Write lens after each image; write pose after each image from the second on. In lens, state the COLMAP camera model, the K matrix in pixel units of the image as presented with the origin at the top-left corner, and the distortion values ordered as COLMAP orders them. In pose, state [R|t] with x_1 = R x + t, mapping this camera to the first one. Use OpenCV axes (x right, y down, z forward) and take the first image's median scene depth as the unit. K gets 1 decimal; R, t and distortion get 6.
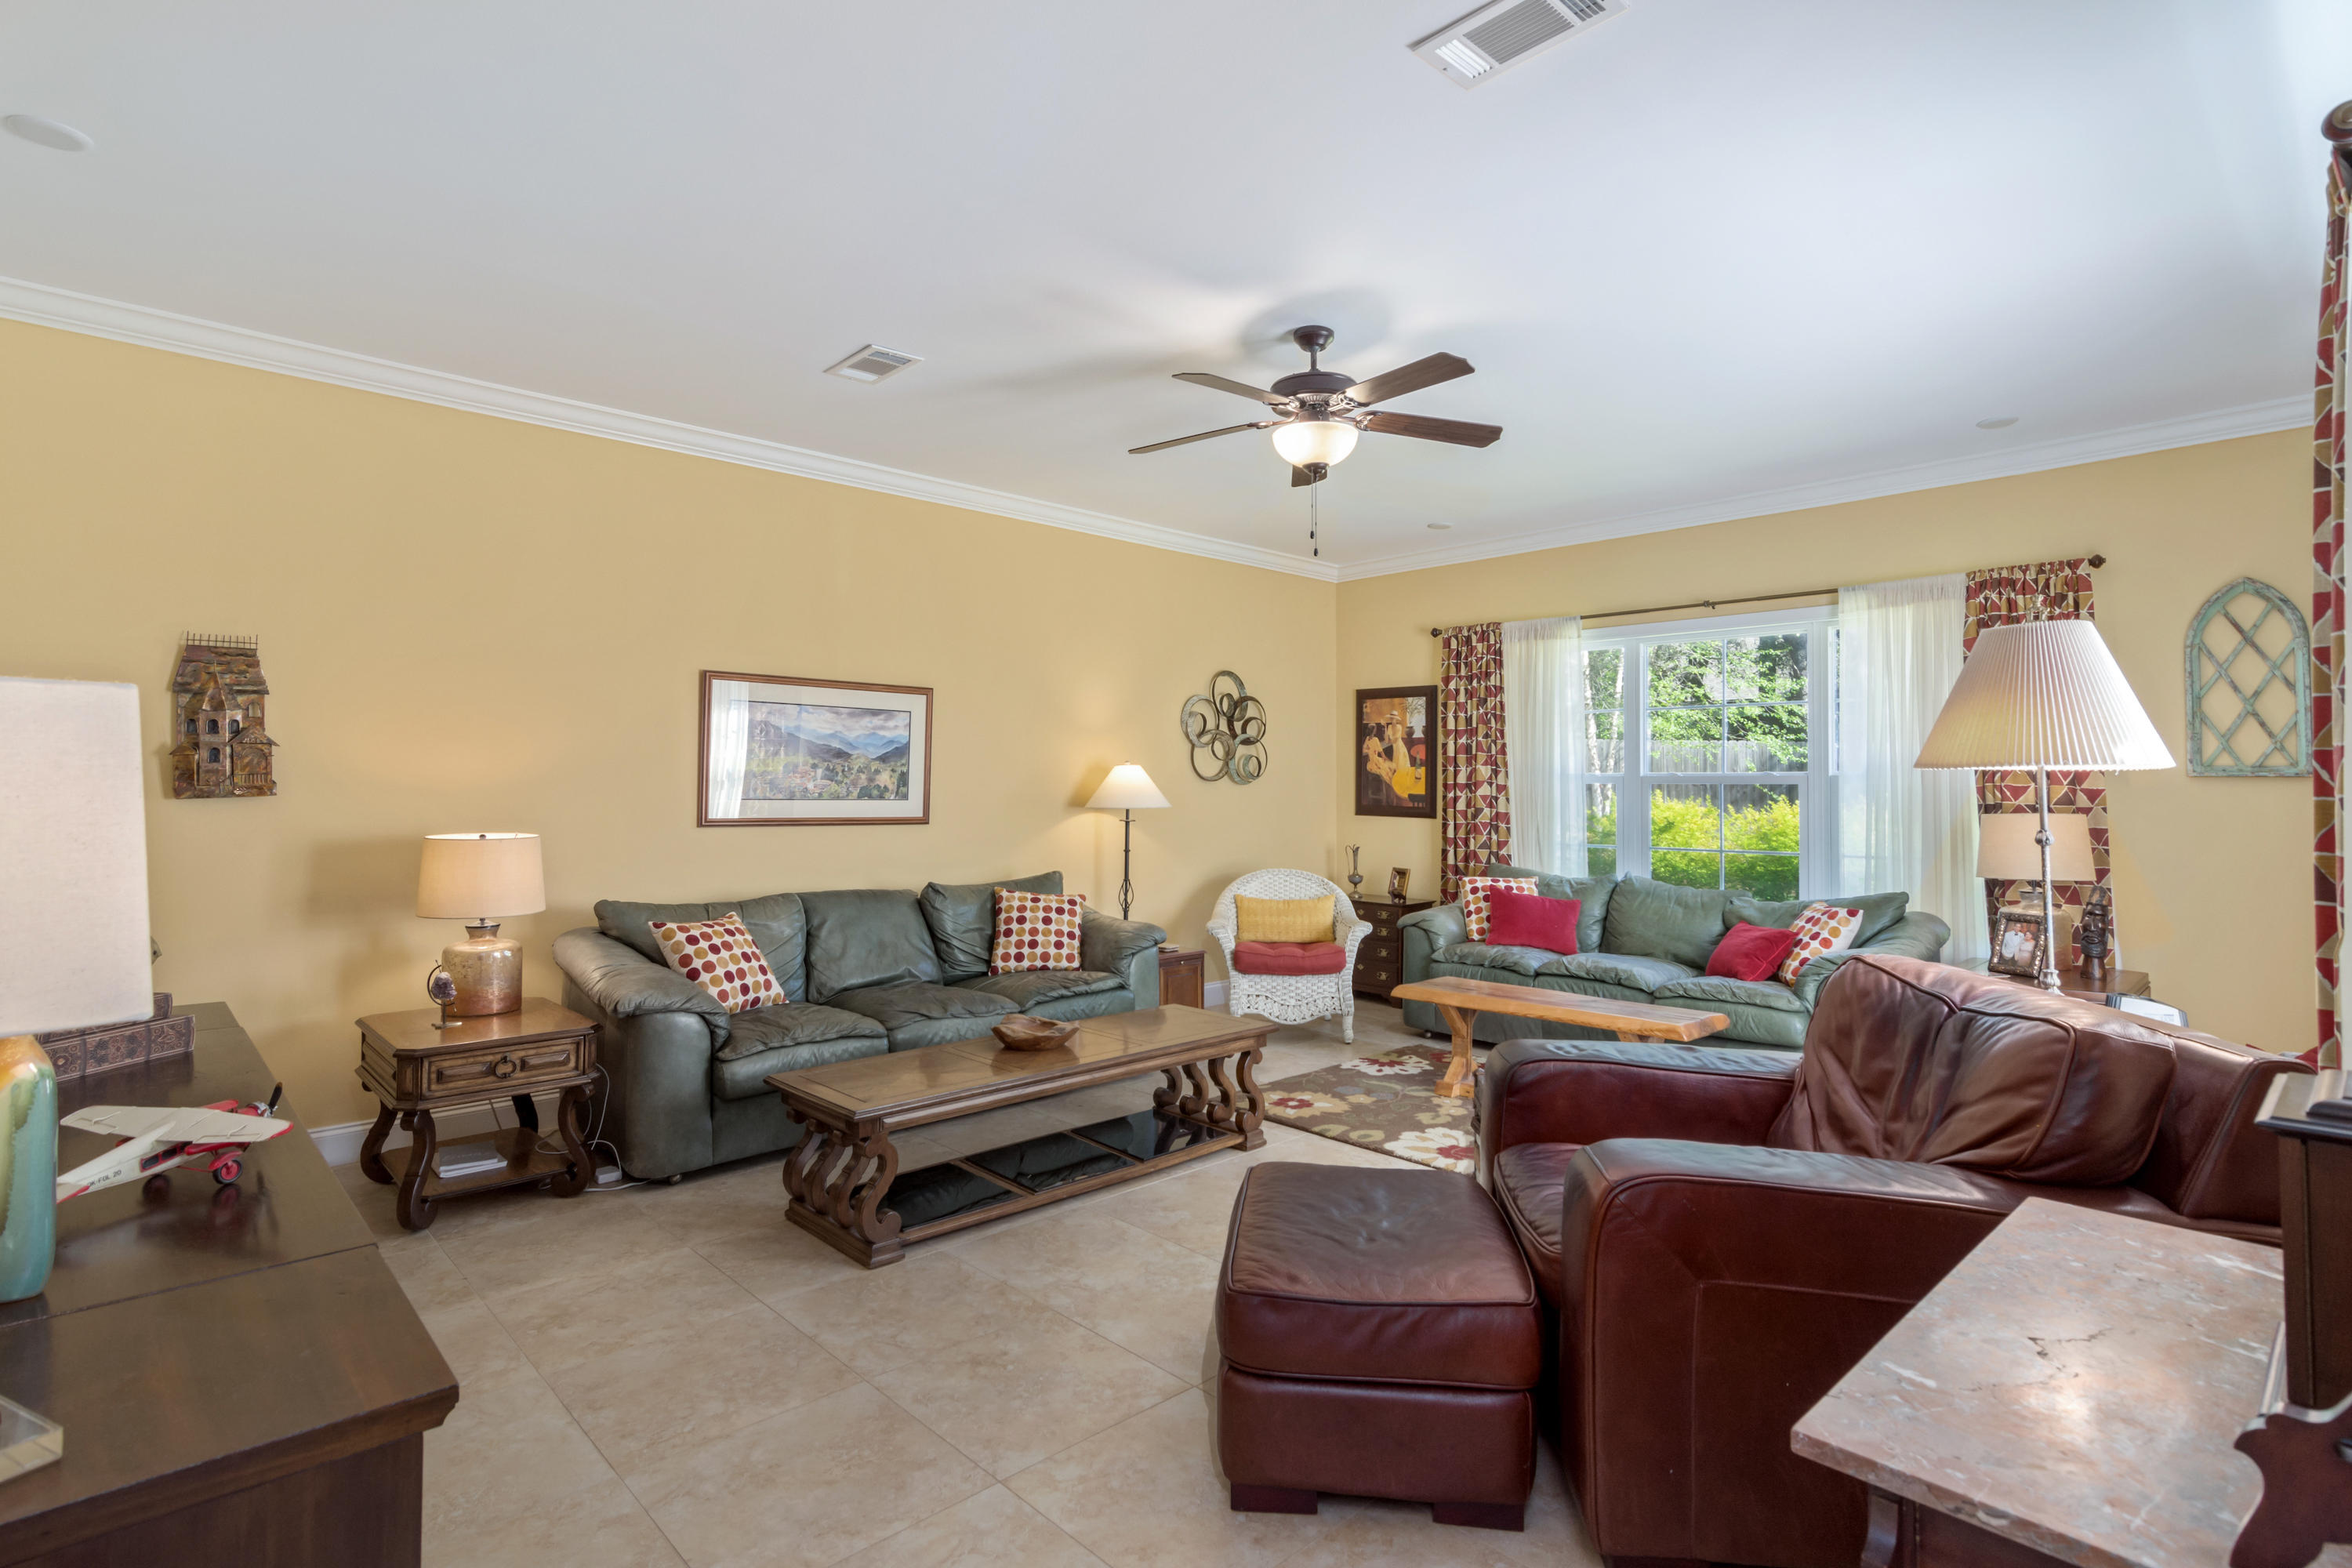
lens RADIAL K [[1145.9, 0, 1181.7], [0, 1145.9, 774.5], [0, 0, 1]] dist [0.001648, 0.001178]
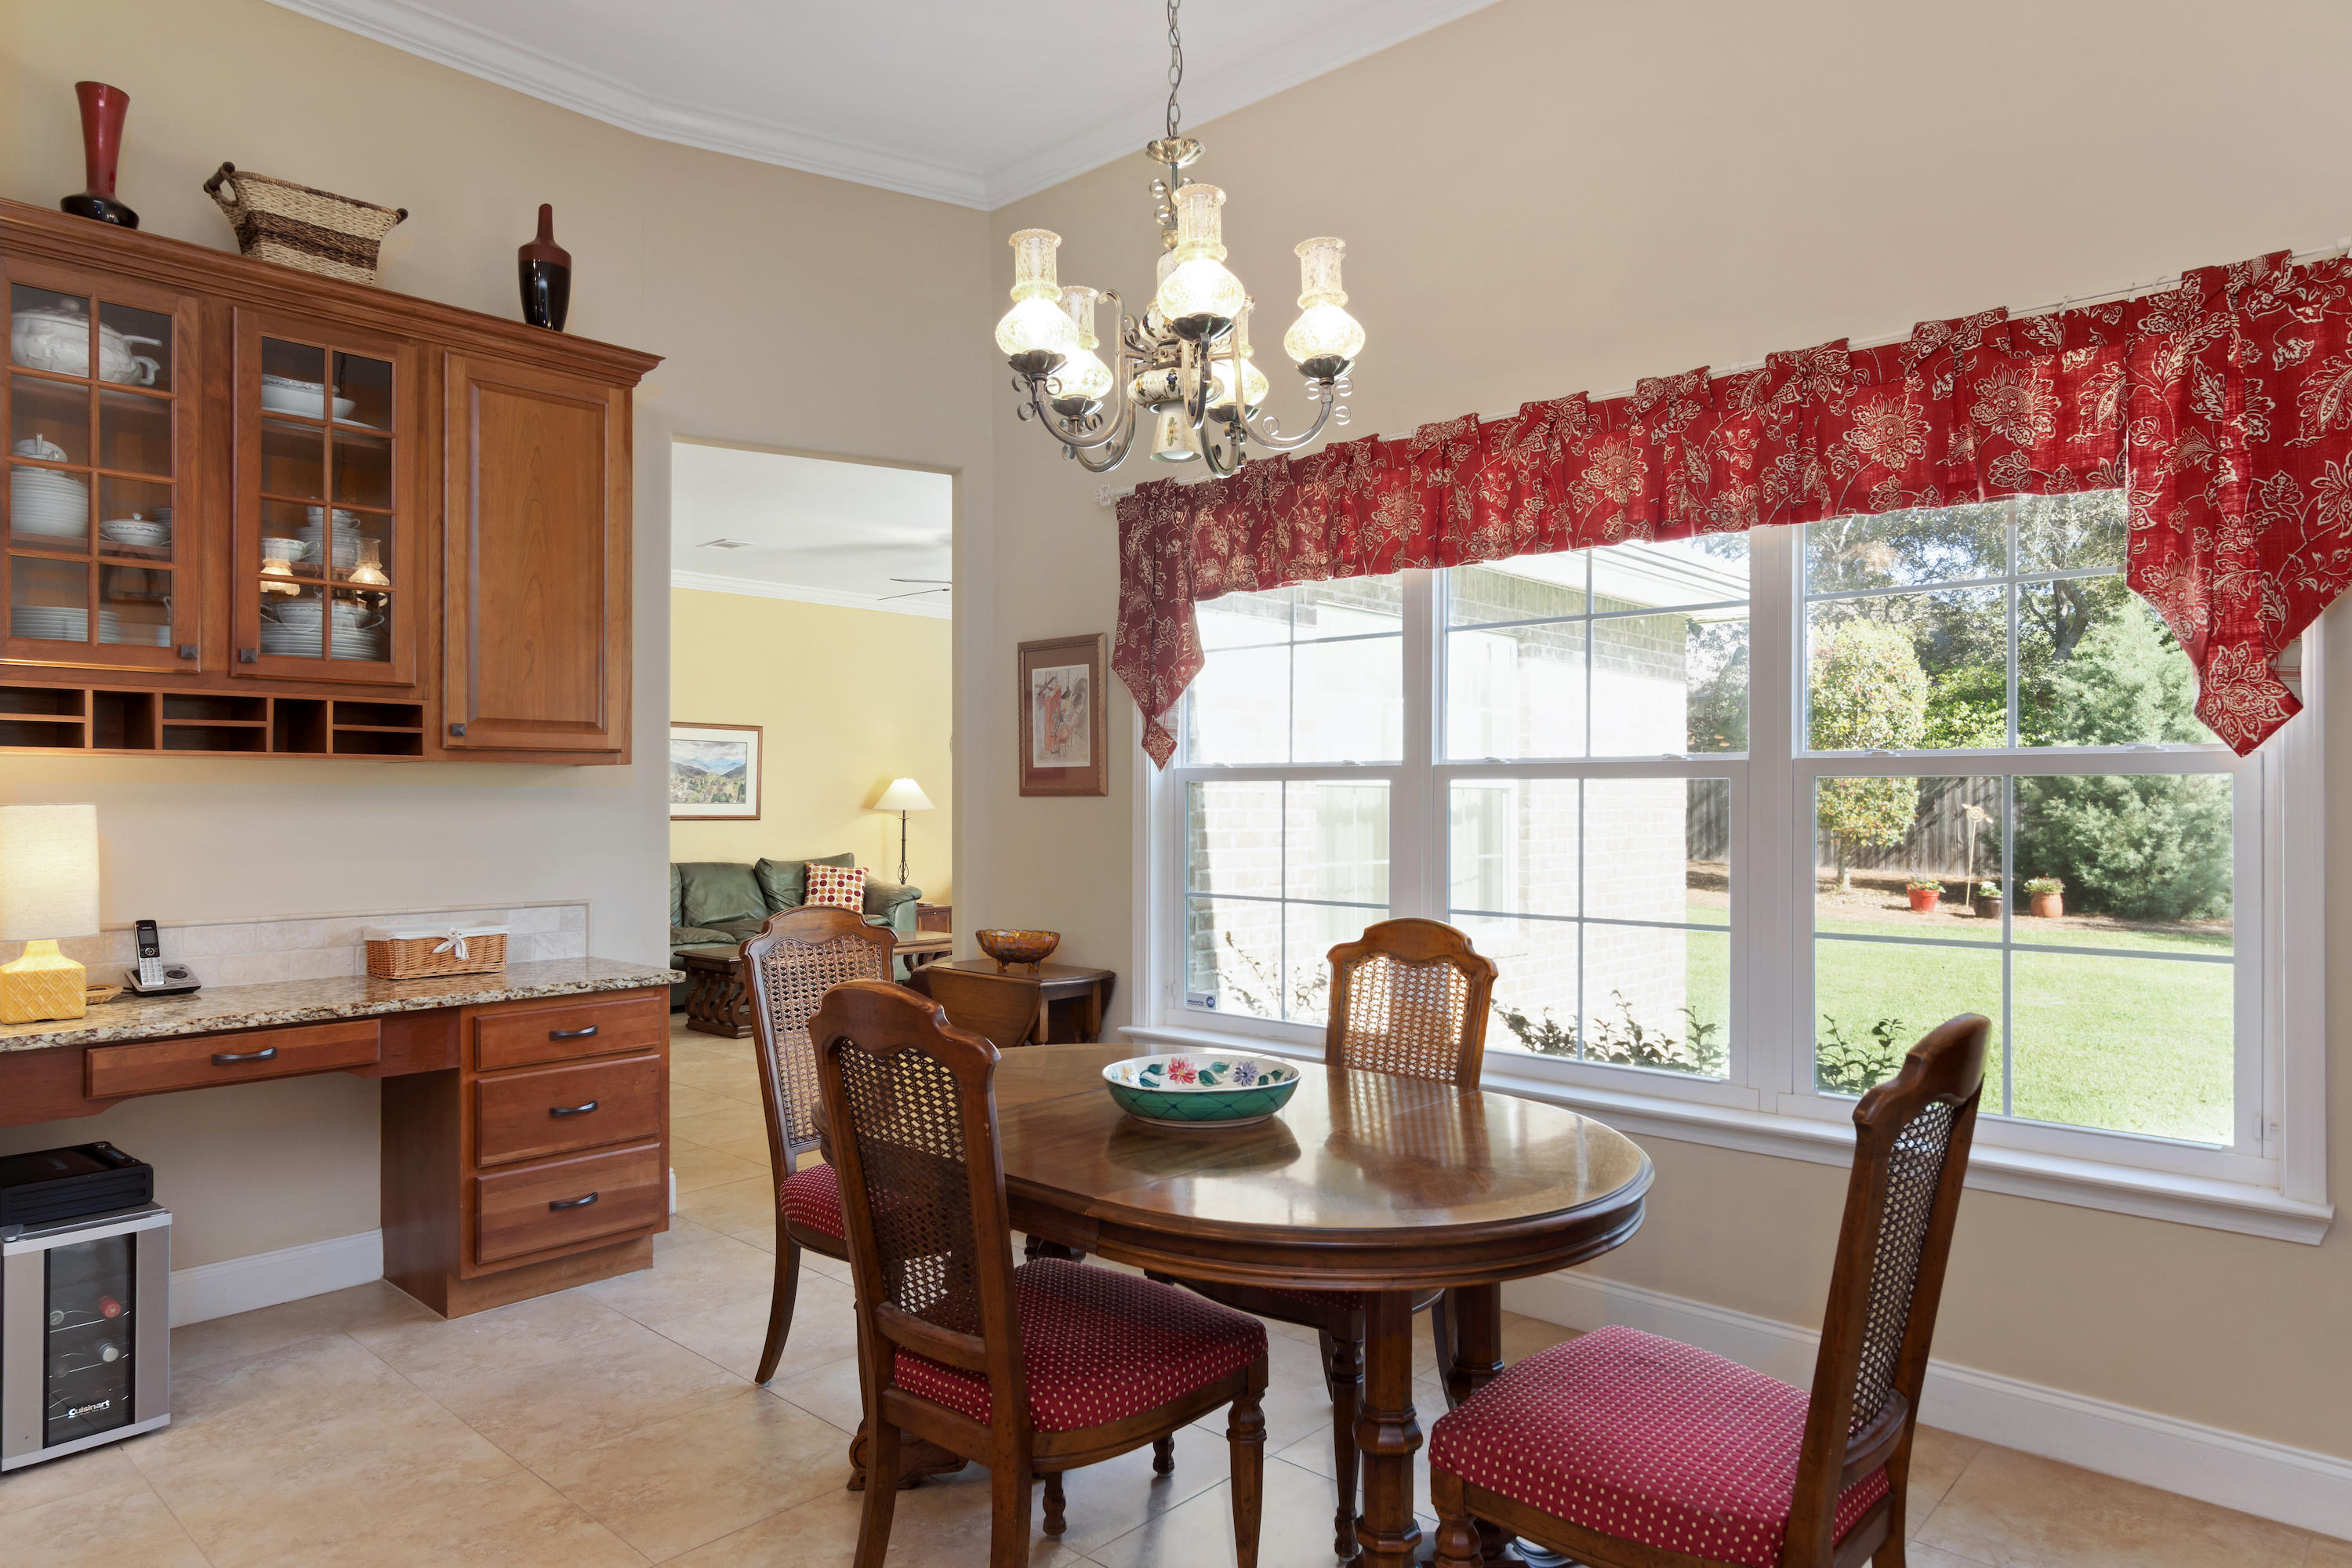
lens RADIAL K [[1421.7, 0, 1170.6], [0, 1421.7, 790.0], [0, 0, 1]] dist [0.004216, 0.000511]
pose [[0.997527, -0.001251, 0.070266, 0.169628], [0.000823, 0.999981, 0.006114, -0.005528], [-0.070273, -0.006041, 0.997510, -0.824538]]
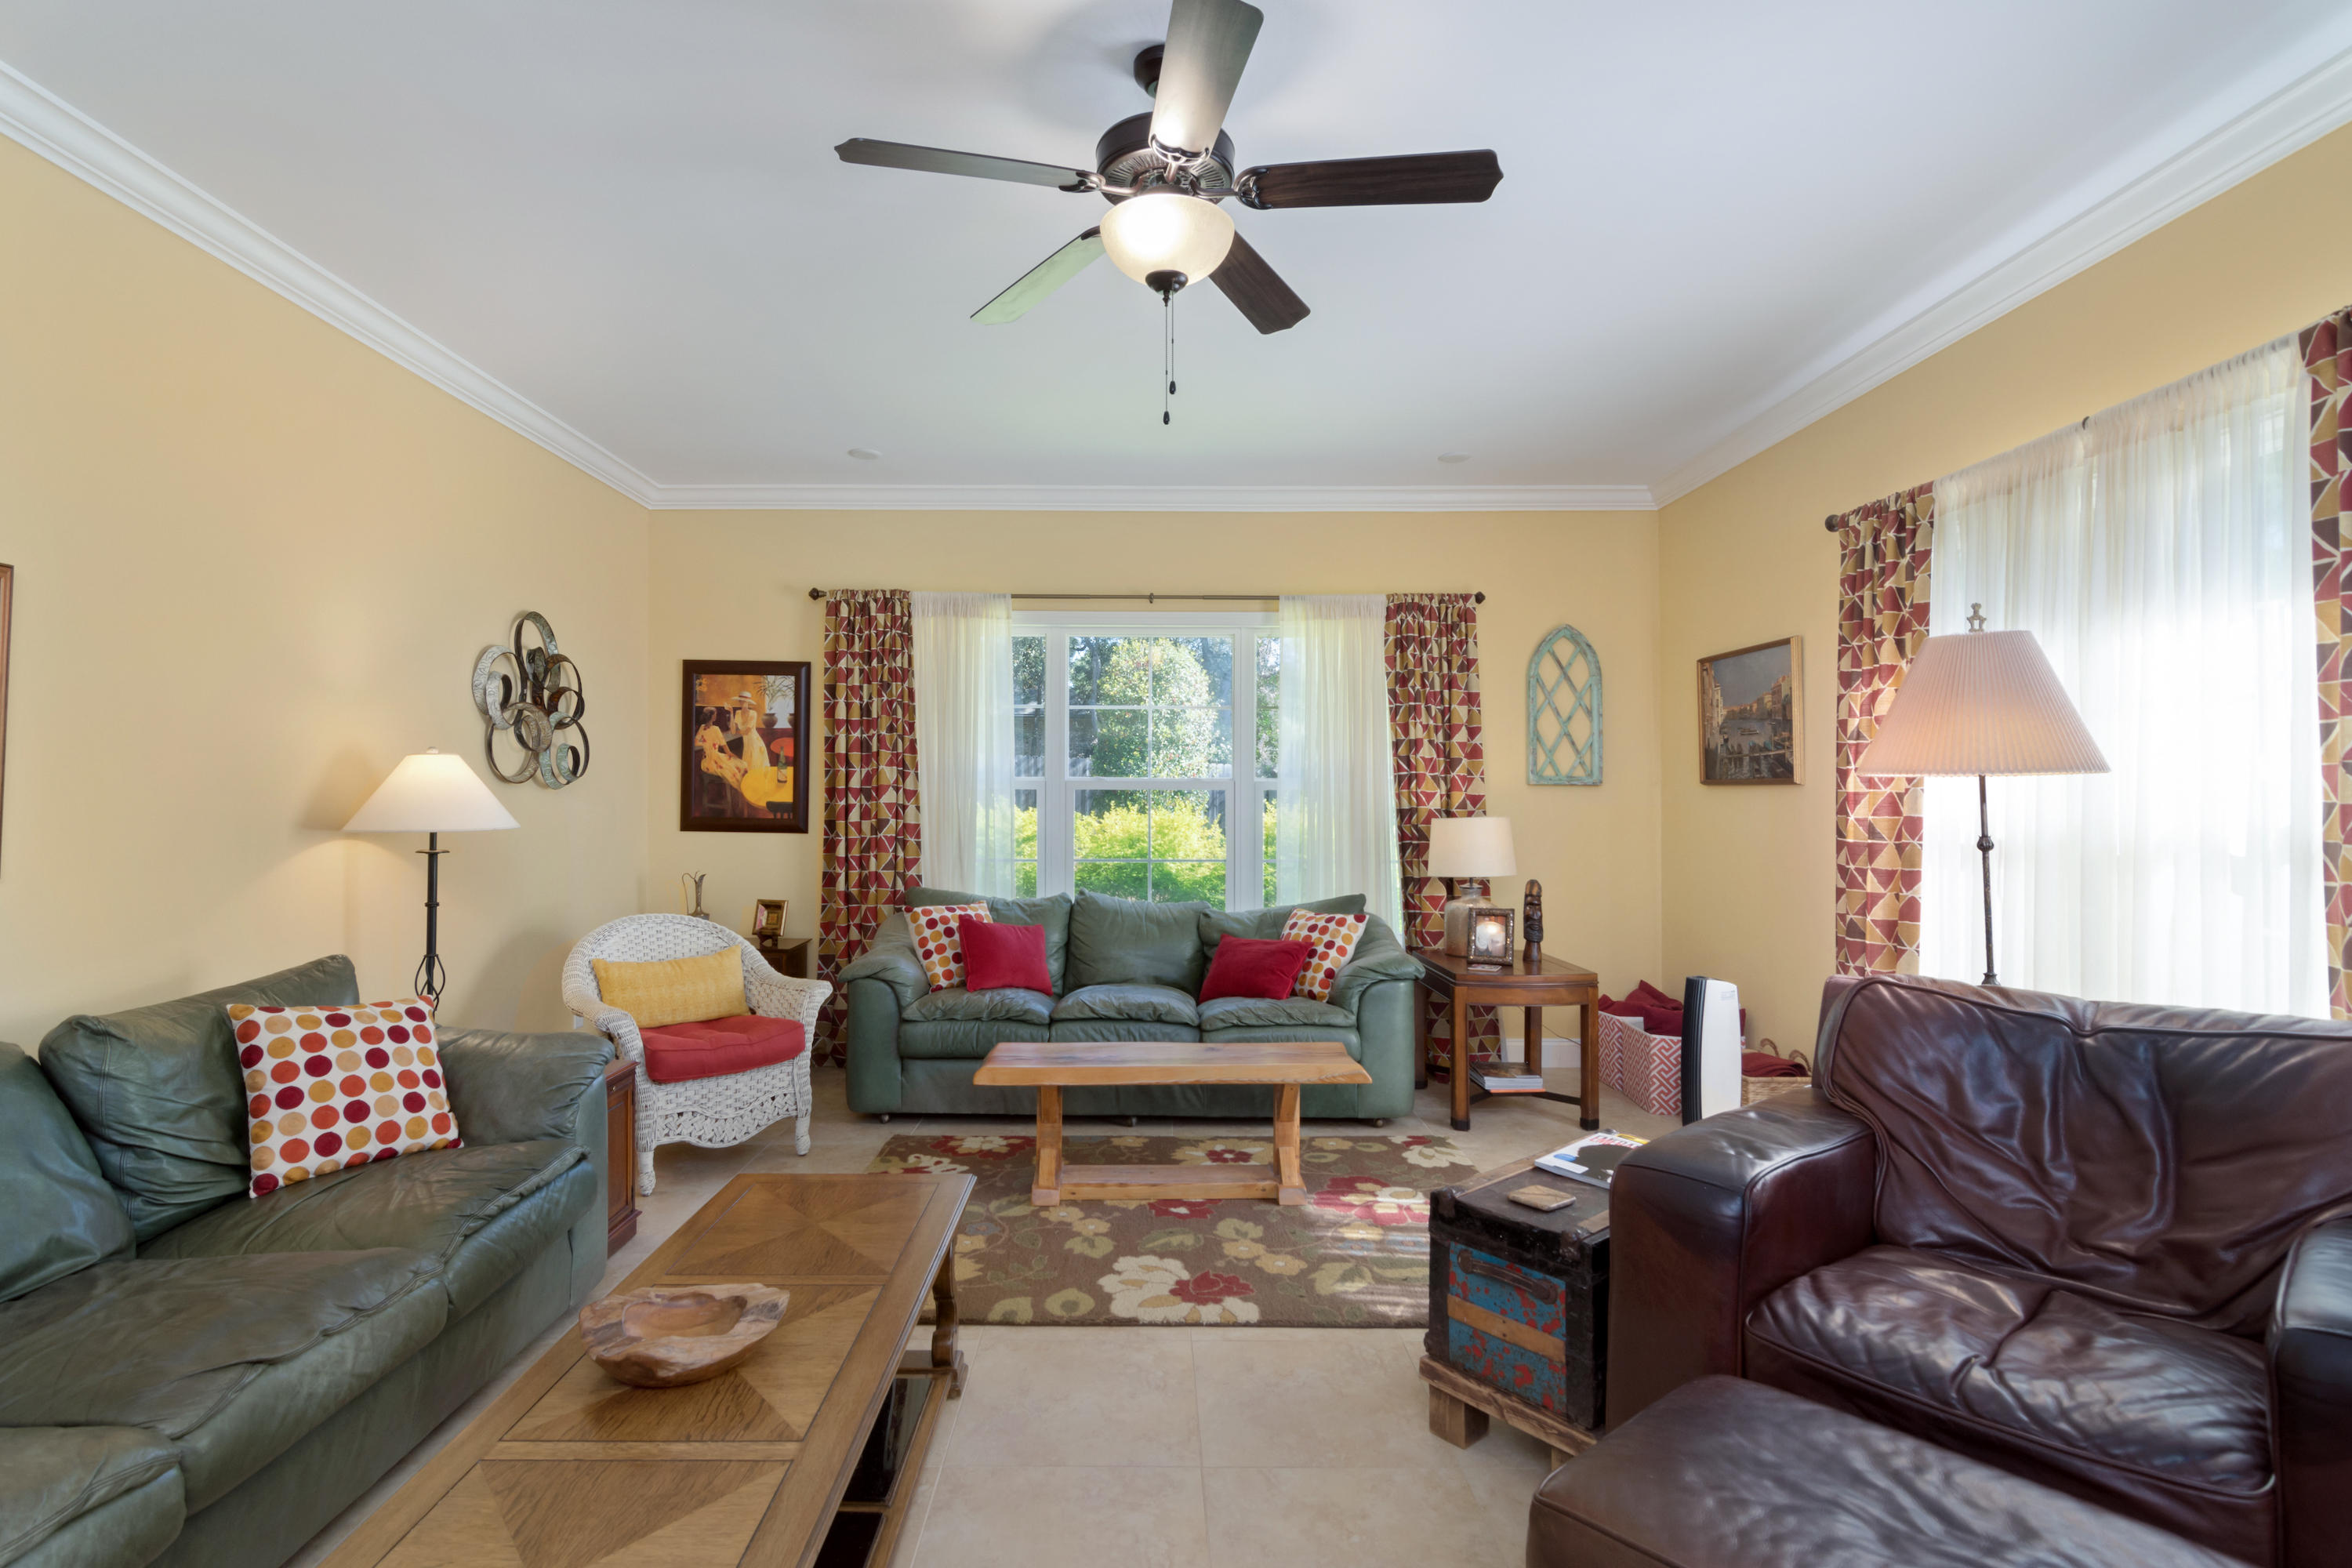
lens RADIAL K [[1145.9, 0, 1159.1], [0, 1145.9, 787.4], [0, 0, 1]] dist [0.001648, 0.001178]
pose [[0.694253, 0.003361, 0.719724, -0.225744], [-0.007953, 0.999964, 0.003002, 0.003851], [-0.719687, -0.007808, 0.694254, 0.375459]]
